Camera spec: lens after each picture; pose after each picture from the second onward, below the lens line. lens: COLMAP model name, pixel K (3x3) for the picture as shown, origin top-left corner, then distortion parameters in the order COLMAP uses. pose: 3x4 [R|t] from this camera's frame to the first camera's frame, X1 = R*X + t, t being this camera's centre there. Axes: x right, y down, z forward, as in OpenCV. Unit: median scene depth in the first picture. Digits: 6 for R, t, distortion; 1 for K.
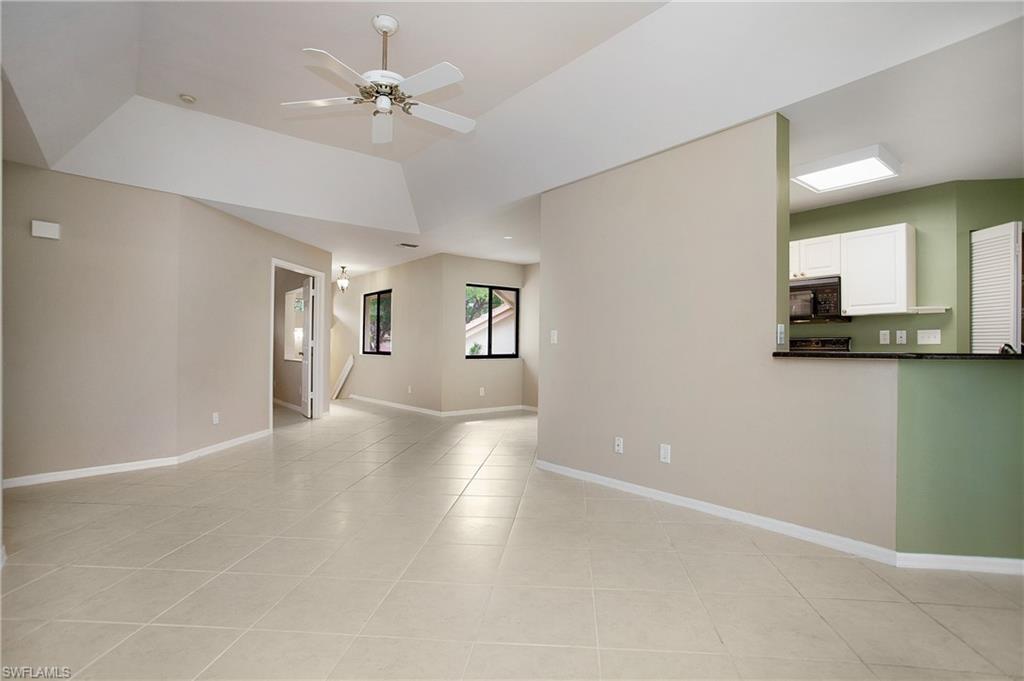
lens RADIAL K [[498.1, 0, 545.0], [0, 498.1, 344.1], [0, 0, 1]] dist [-0.027160, 0.007444]
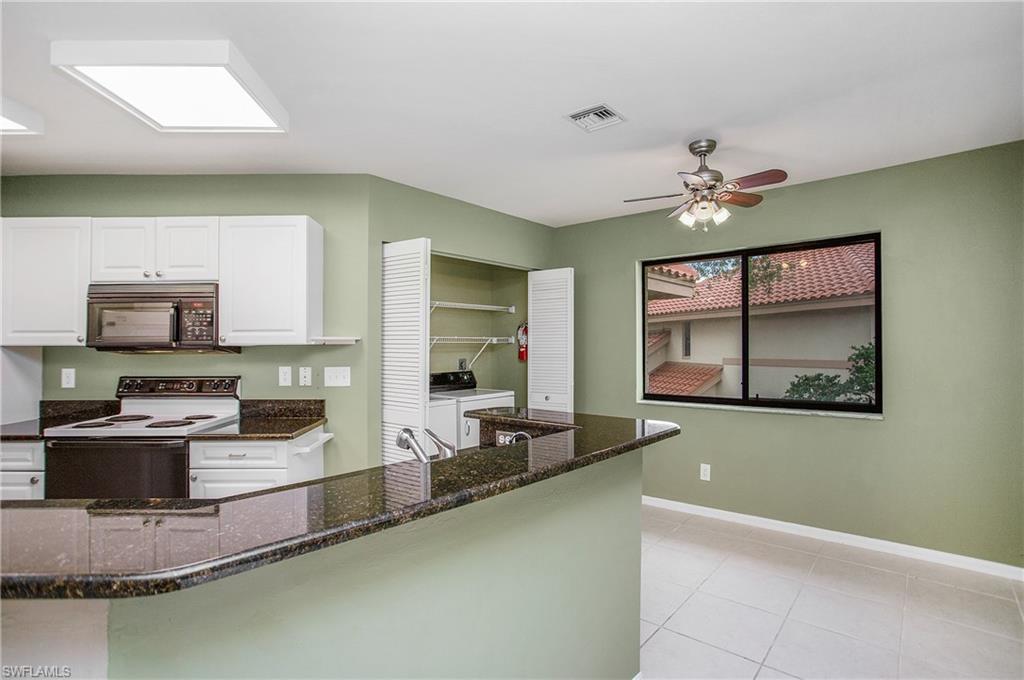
lens RADIAL K [[498.1, 0, 503.9], [0, 498.1, 340.5], [0, 0, 1]] dist [-0.027160, 0.007444]
pose [[0.614596, 0.004120, 0.788832, 0.339735], [-0.000115, 0.999987, -0.005133, -0.064288], [-0.788842, 0.003064, 0.614588, 0.336485]]
